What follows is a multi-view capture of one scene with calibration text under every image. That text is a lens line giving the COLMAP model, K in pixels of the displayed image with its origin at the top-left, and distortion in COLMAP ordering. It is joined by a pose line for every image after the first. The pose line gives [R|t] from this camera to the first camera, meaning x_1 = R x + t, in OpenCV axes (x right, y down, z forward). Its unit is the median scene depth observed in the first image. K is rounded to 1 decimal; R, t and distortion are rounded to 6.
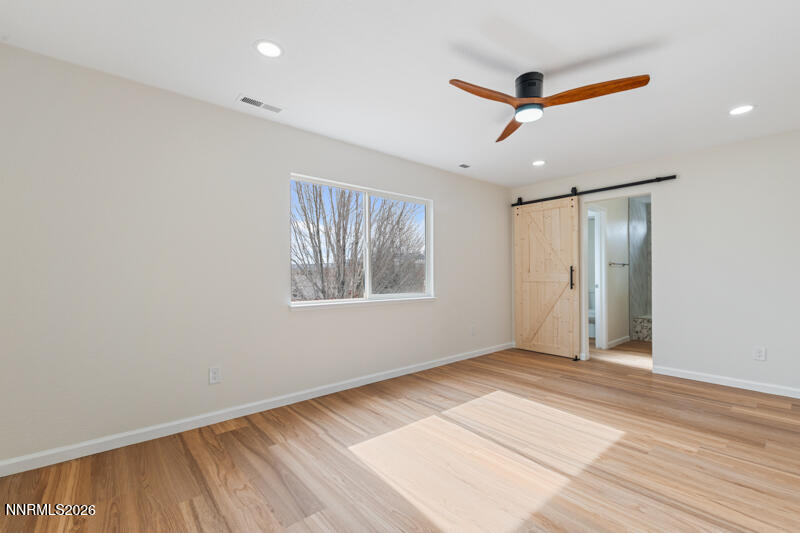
lens RADIAL K [[352.3, 0, 398.7], [0, 352.3, 268.8], [0, 0, 1]] dist [0.003954, -0.001144]
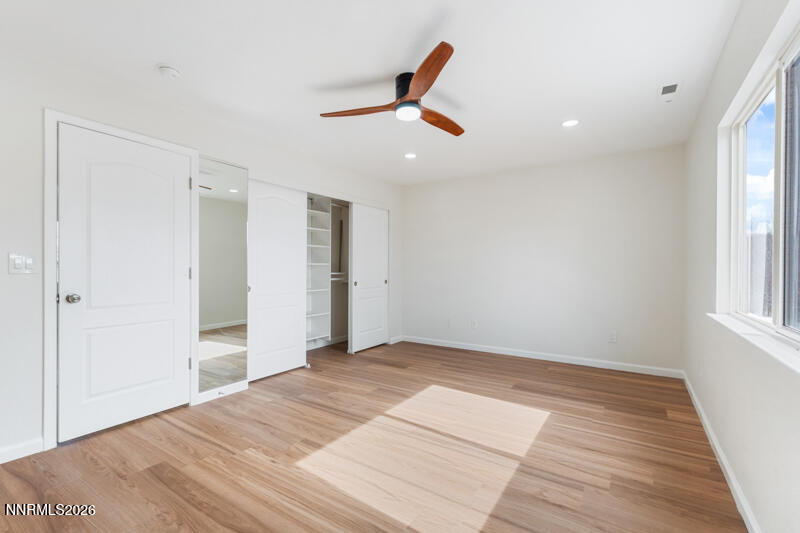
lens RADIAL K [[352.3, 0, 402.3], [0, 352.3, 269.0], [0, 0, 1]] dist [0.003954, -0.001144]
pose [[-0.960249, 0.002536, -0.279132, 0.599860], [0.006357, 0.999898, -0.012788, 0.020216], [0.279071, -0.014054, -0.960168, 1.778576]]
